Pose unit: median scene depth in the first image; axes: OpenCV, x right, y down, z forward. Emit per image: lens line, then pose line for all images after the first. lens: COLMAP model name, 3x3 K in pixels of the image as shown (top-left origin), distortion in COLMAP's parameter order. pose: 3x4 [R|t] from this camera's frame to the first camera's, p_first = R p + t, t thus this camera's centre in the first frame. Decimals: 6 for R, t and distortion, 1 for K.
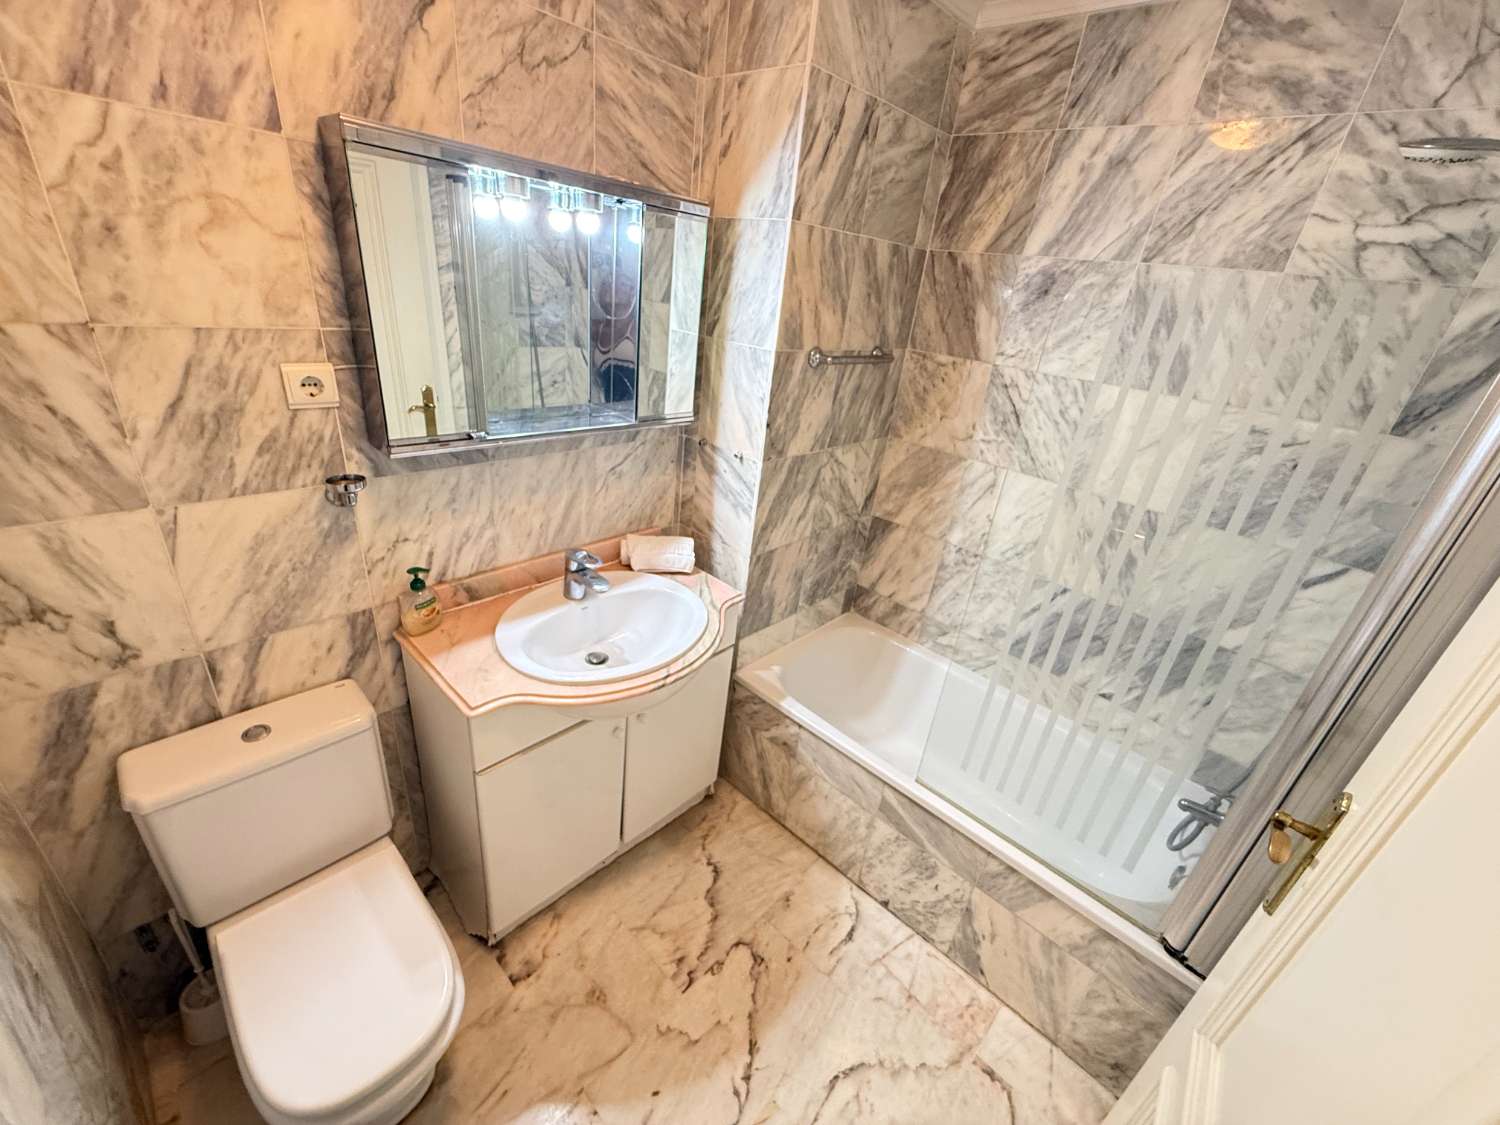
lens RADIAL K [[599.5, 0, 744.3], [0, 599.5, 562.4], [0, 0, 1]] dist [0.000456, -0.000085]
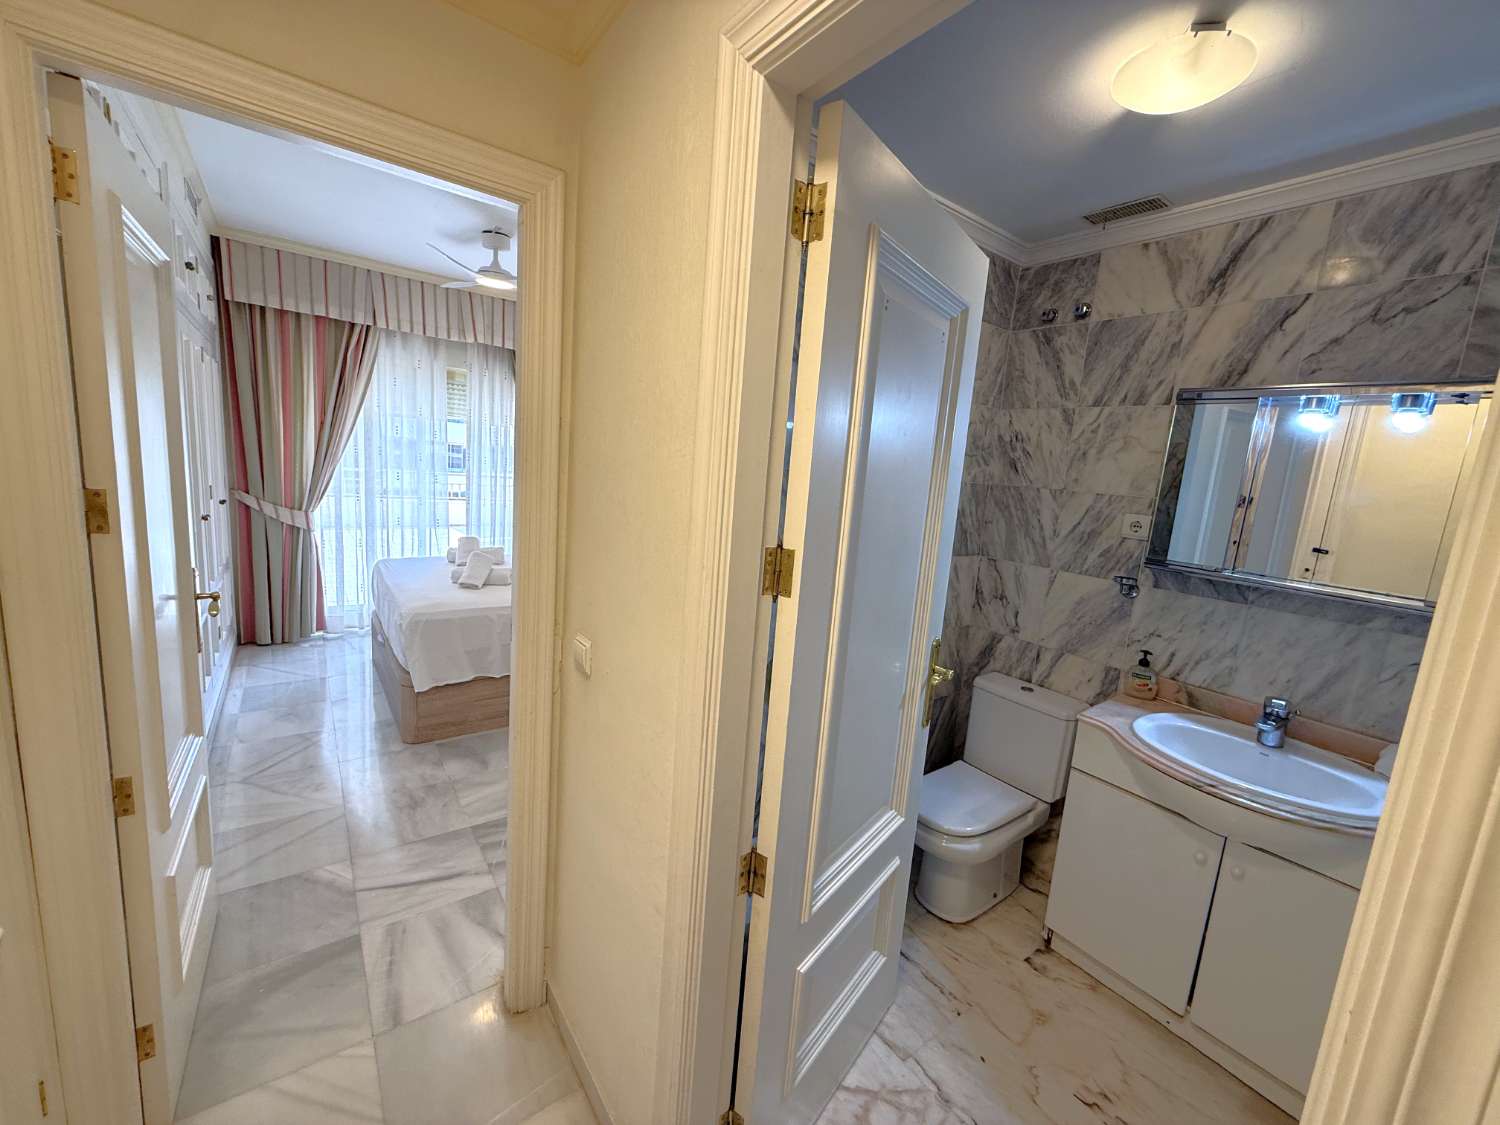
lens RADIAL K [[599.5, 0, 744.3], [0, 599.5, 562.4], [0, 0, 1]] dist [0.000456, -0.000085]
pose [[-0.167322, 0.043187, -0.984956, 1.279044], [-0.508701, 0.852000, 0.123774, 0.176643], [0.844527, 0.521758, -0.120590, 0.285986]]
